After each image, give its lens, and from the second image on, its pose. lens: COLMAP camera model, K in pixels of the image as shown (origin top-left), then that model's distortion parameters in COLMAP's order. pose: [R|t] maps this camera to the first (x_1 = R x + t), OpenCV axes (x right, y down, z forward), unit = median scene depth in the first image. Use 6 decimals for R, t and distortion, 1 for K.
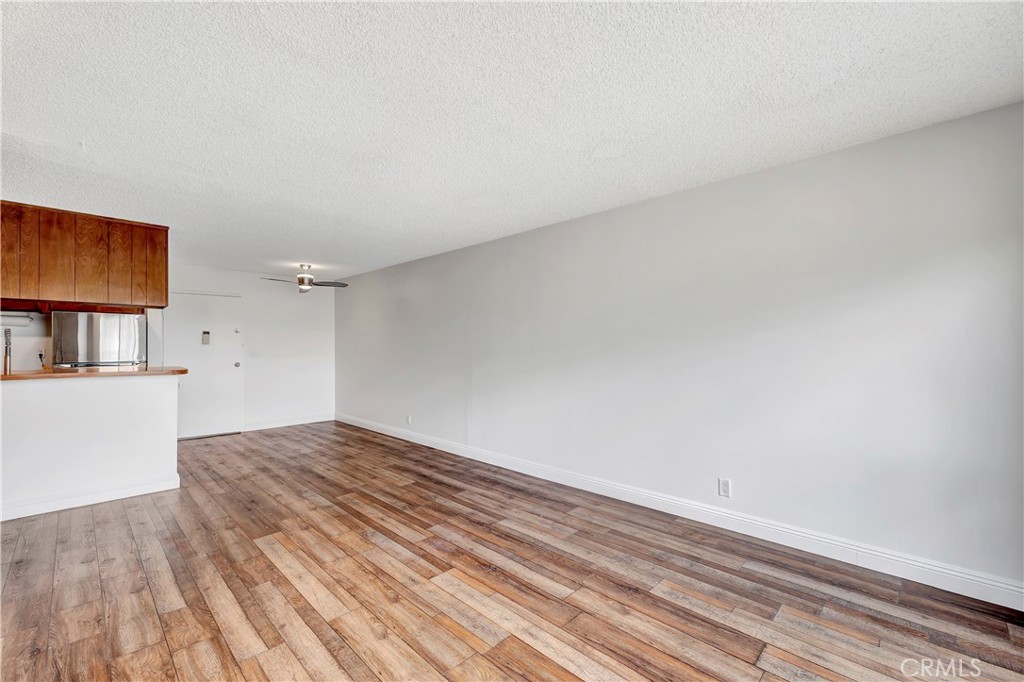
lens RADIAL K [[418.9, 0, 512.0], [0, 418.9, 341.0], [0, 0, 1]] dist [0.003696, 0.000234]
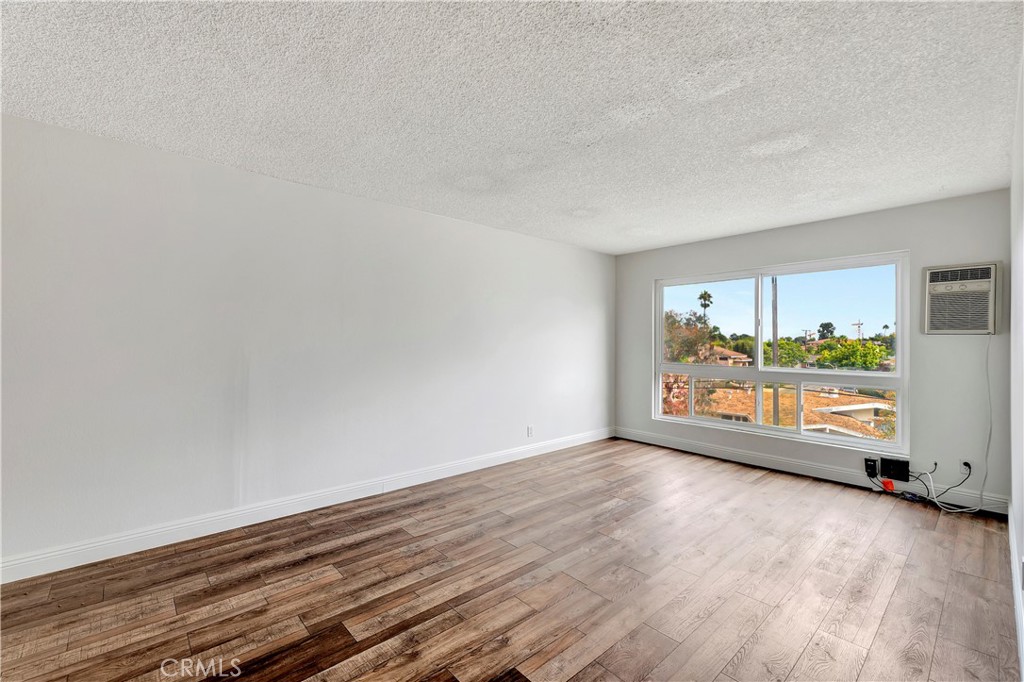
lens RADIAL K [[432.5, 0, 503.3], [0, 432.5, 338.7], [0, 0, 1]] dist [0.010840, 0.000082]
pose [[0.088039, 0.009640, 0.996070, -0.947760], [-0.023557, 0.999694, -0.007593, 0.013710], [-0.995838, -0.022796, 0.088239, 0.809662]]
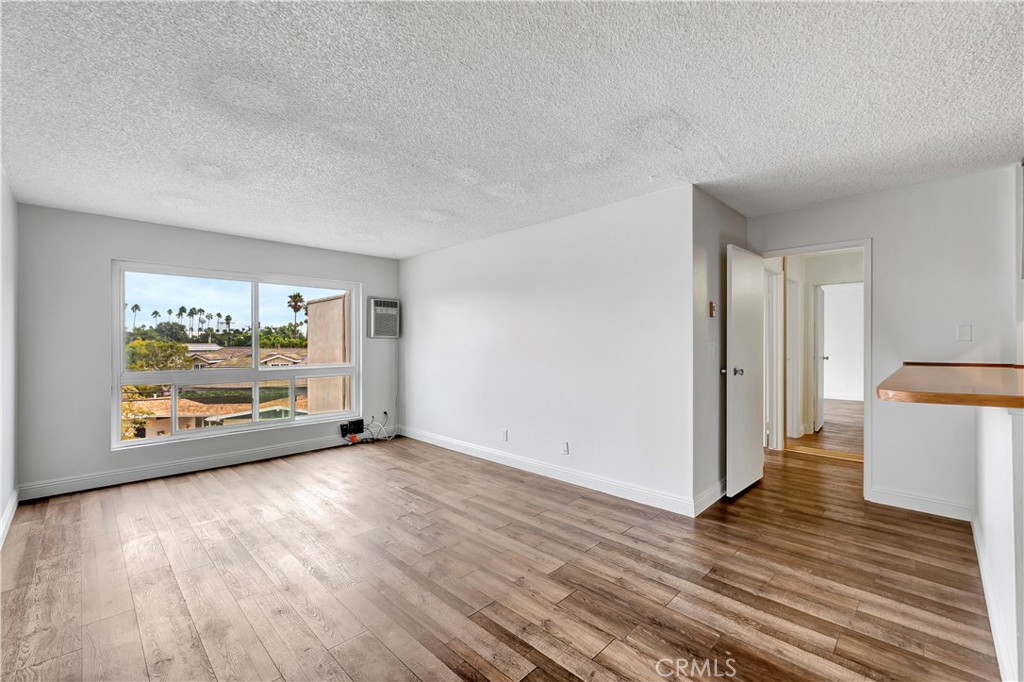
lens RADIAL K [[430.4, 0, 515.6], [0, 430.4, 347.0], [0, 0, 1]] dist [0.004590, -0.000051]
pose [[-0.999968, 0.007164, 0.003665, -0.412597], [0.007131, 0.999934, -0.008979, 0.024604], [-0.003729, -0.008953, -0.999953, 1.516046]]
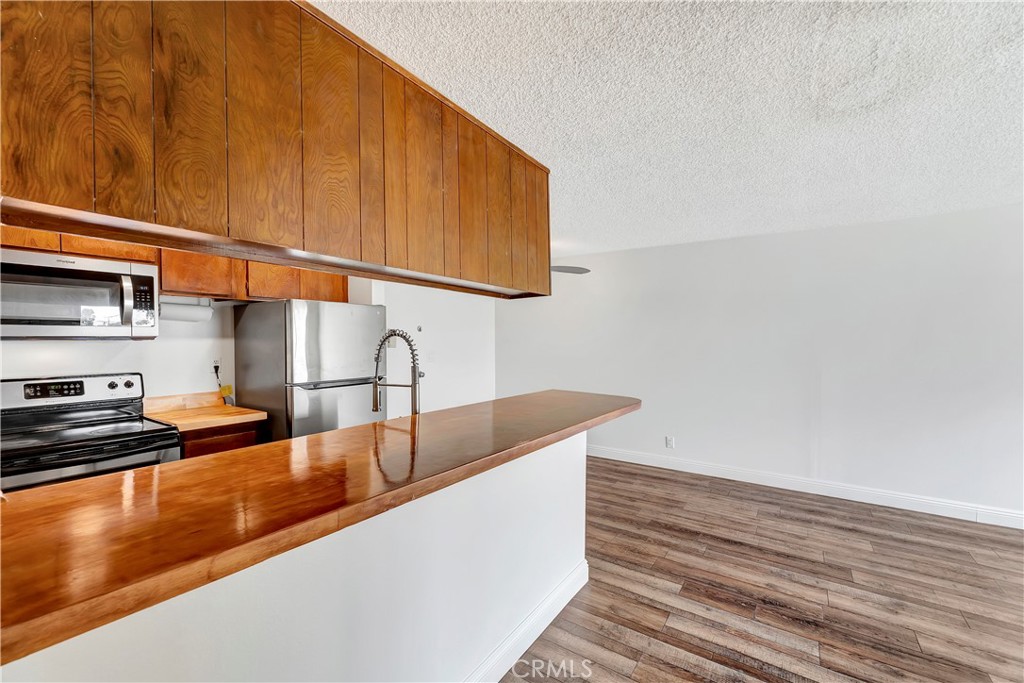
lens RADIAL K [[430.4, 0, 515.6], [0, 430.4, 347.5], [0, 0, 1]] dist [0.004590, -0.000051]
pose [[0.983890, 0.002537, 0.178755, -1.124649], [-0.010401, 0.999018, 0.043066, -0.038219], [-0.178470, -0.044231, 0.982951, 0.428693]]
